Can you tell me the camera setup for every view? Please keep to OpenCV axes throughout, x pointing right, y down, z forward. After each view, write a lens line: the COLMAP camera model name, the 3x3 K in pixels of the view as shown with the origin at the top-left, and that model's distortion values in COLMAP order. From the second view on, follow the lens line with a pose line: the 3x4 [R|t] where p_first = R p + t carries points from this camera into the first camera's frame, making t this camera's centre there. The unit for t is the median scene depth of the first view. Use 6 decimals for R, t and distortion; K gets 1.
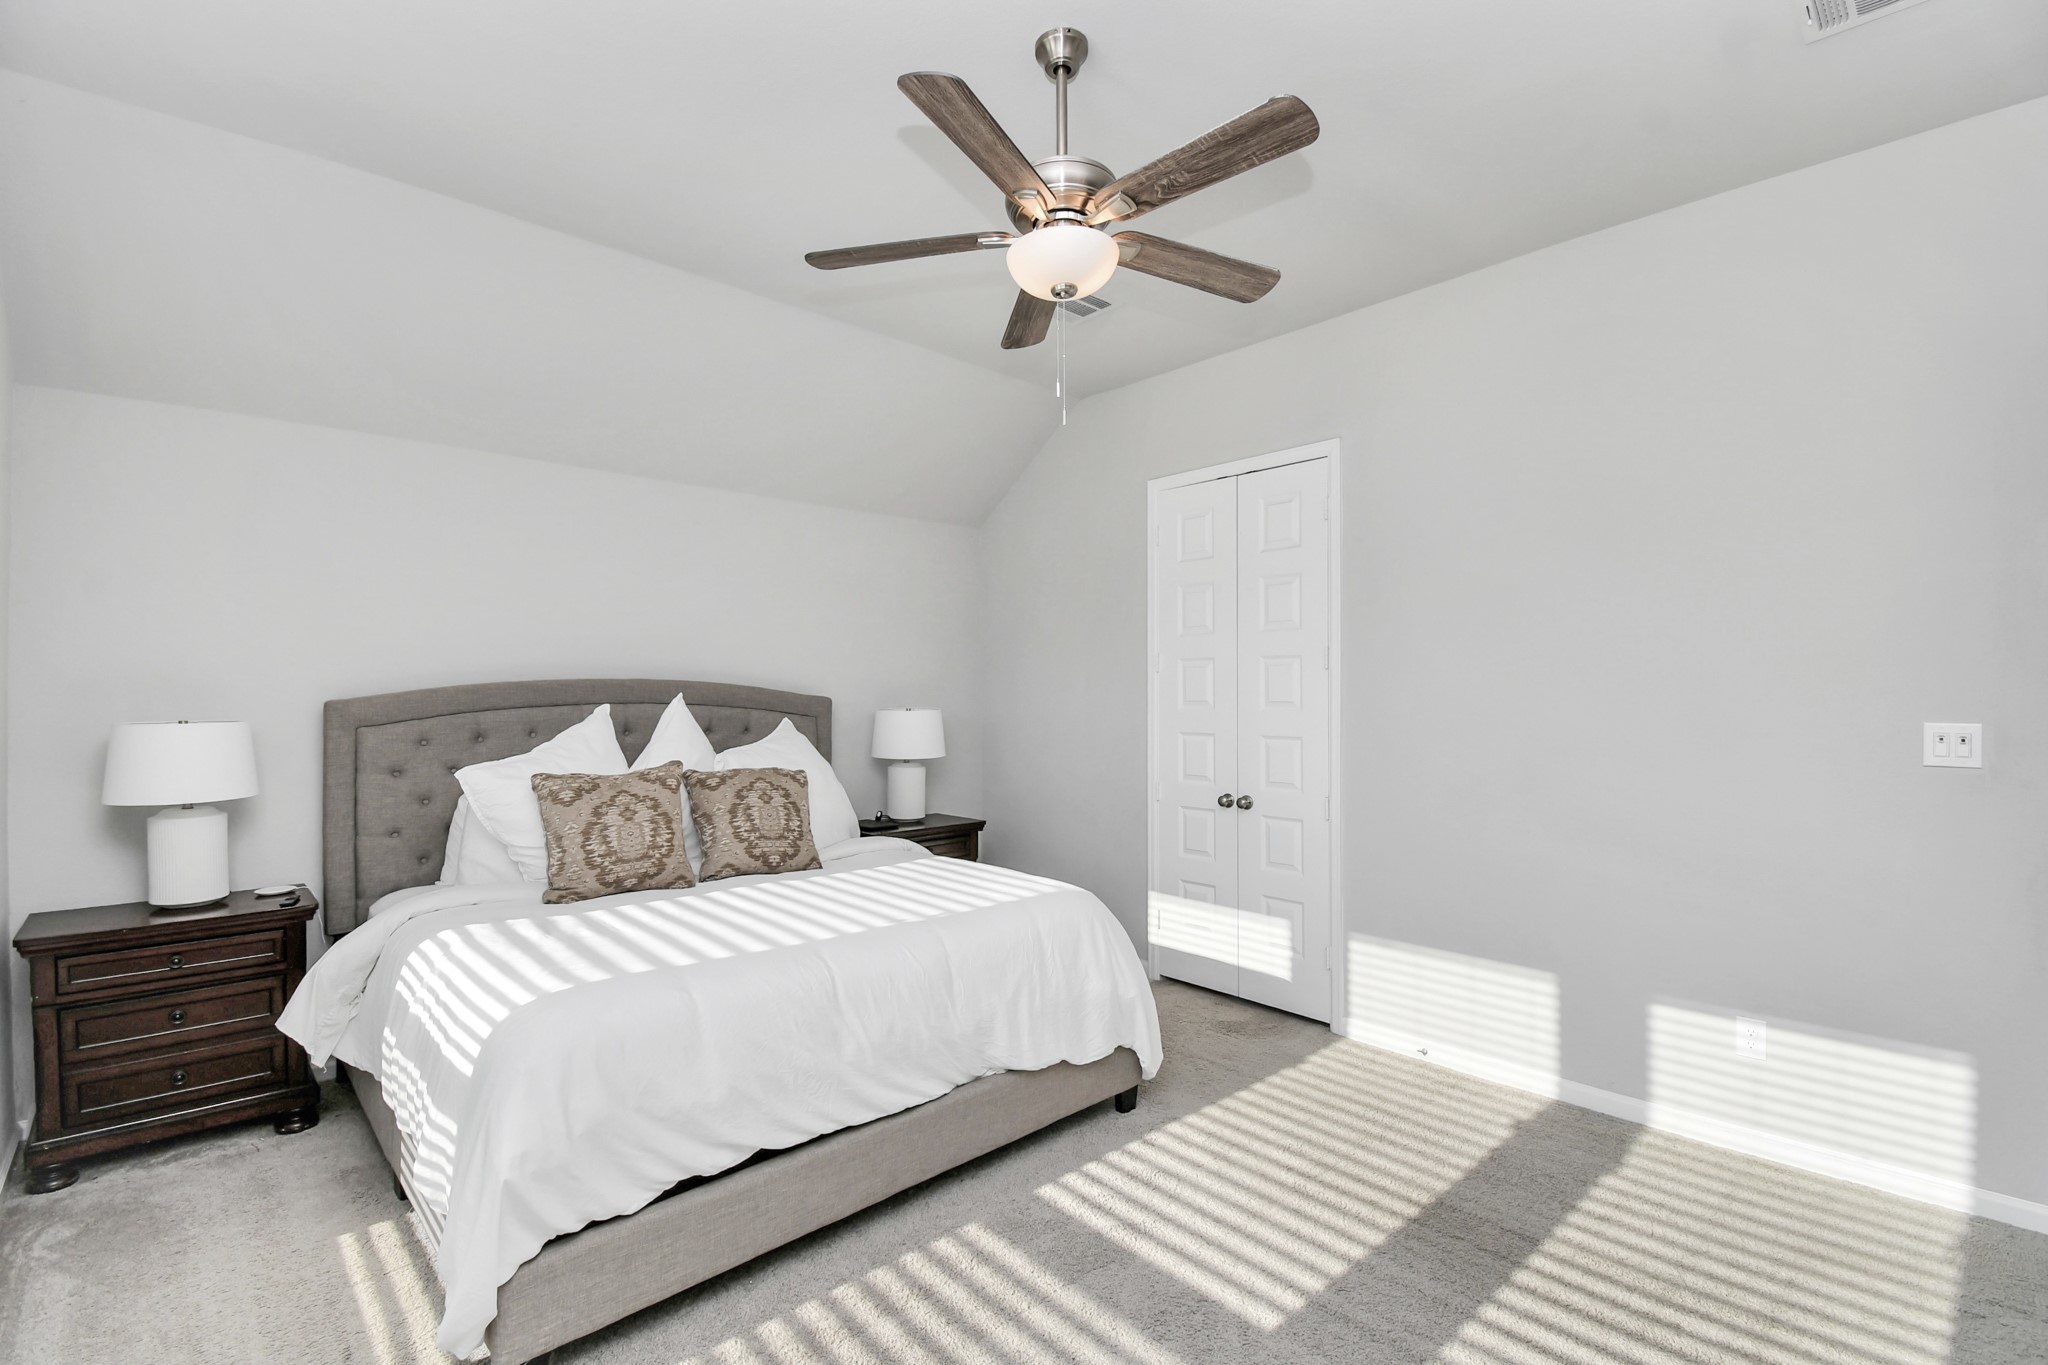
lens RADIAL K [[926.2, 0, 1031.8], [0, 926.2, 678.2], [0, 0, 1]] dist [0.033264, 0.000093]
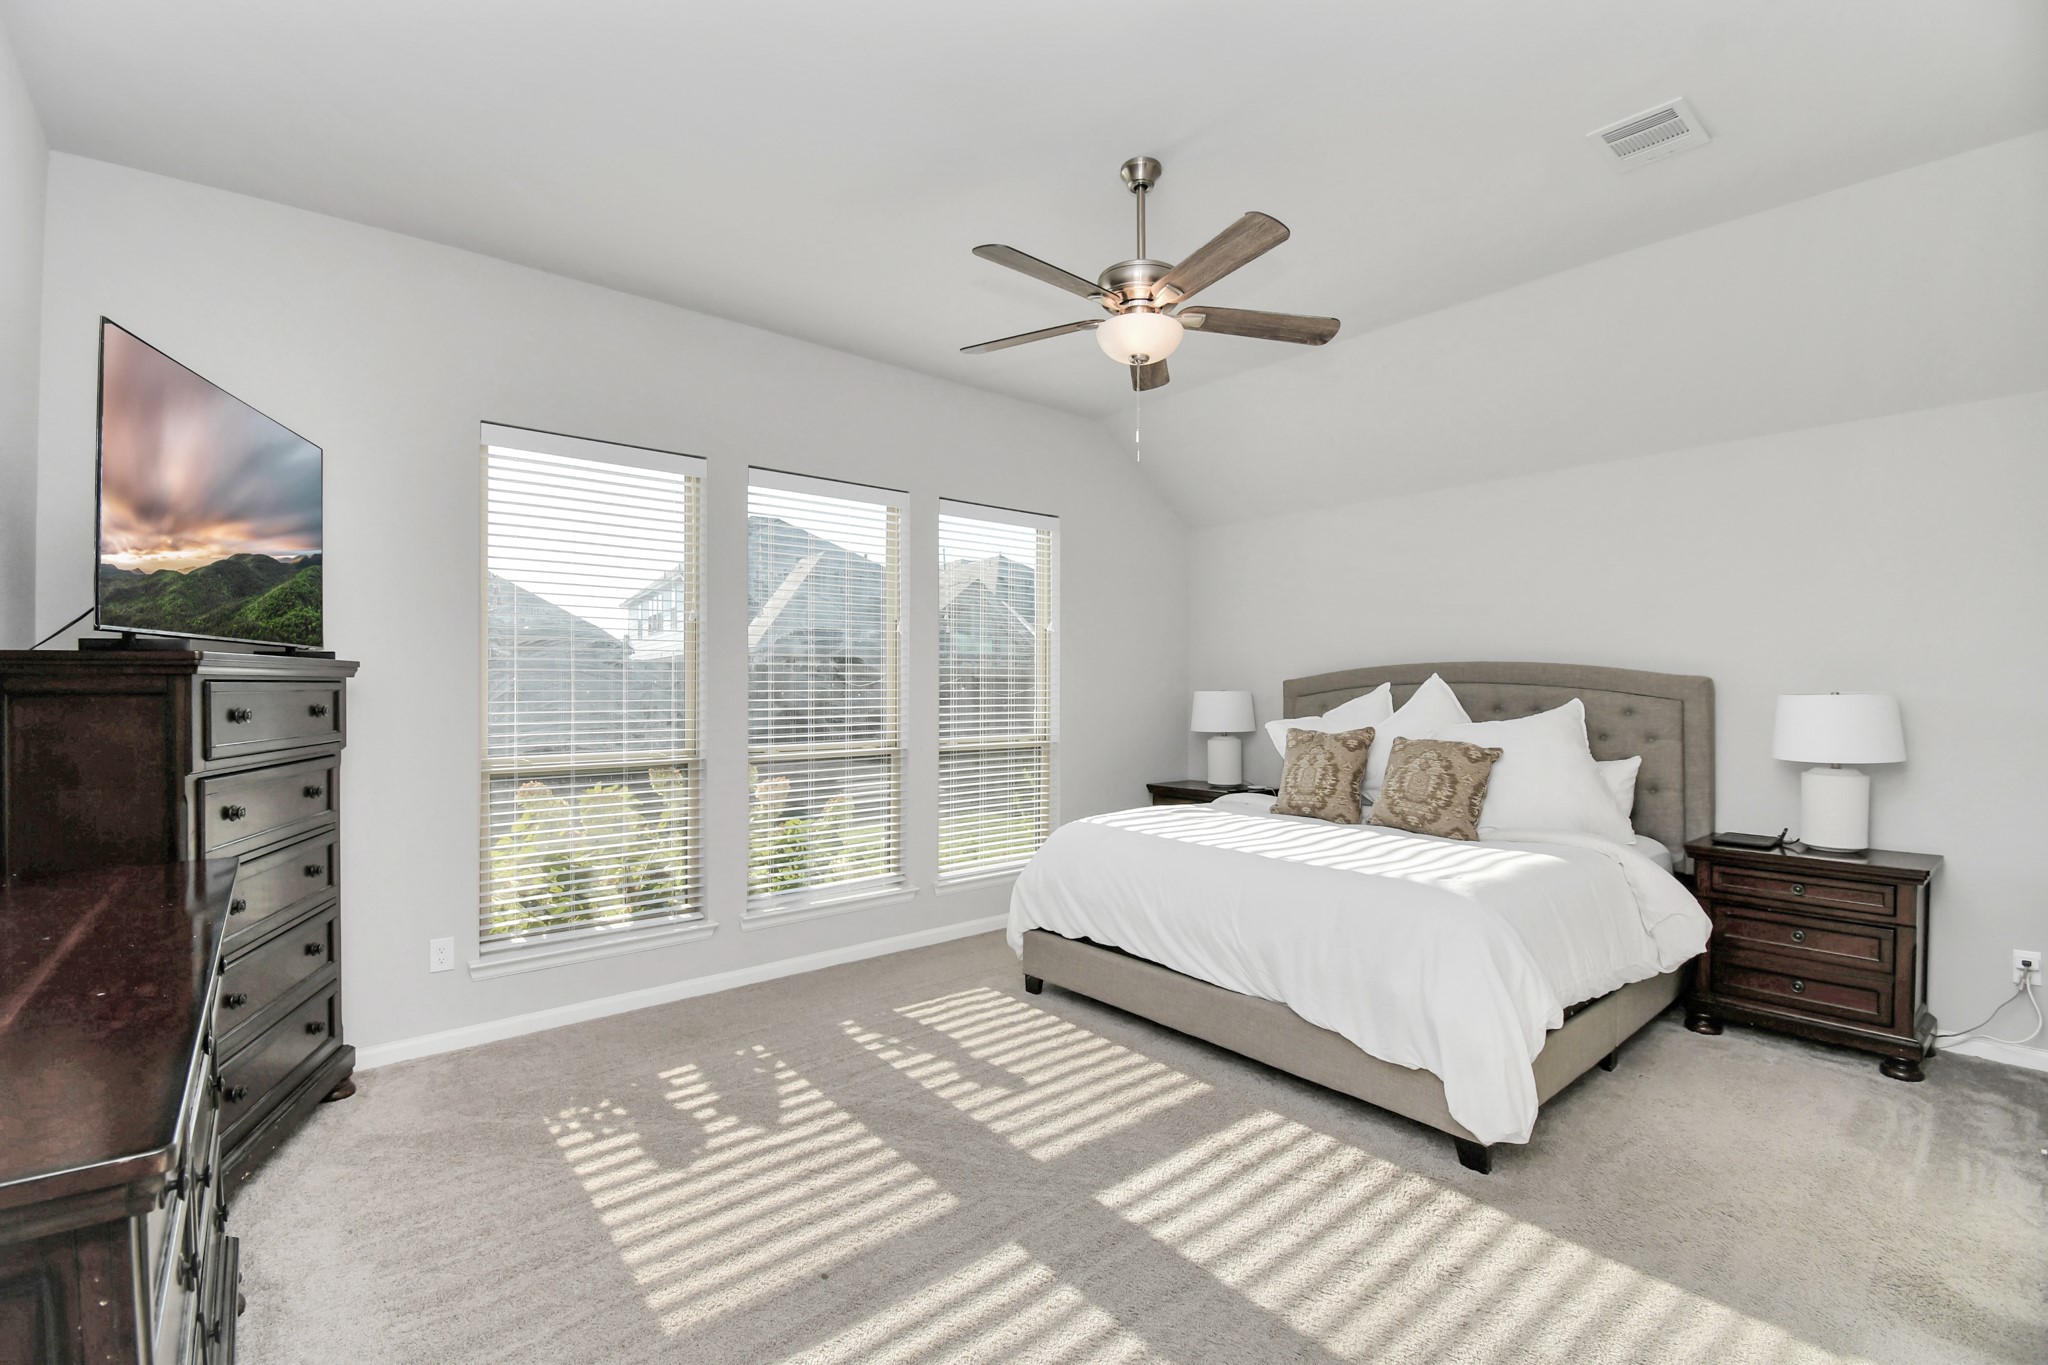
lens RADIAL K [[899.6, 0, 1024.0], [0, 899.6, 682.5], [0, 0, 1]] dist [0.014837, -0.019941]
pose [[-0.030910, 0.021467, -0.999292, 0.886325], [0.021469, 0.999553, 0.020809, -0.006532], [0.999292, -0.020810, -0.031357, 0.595176]]
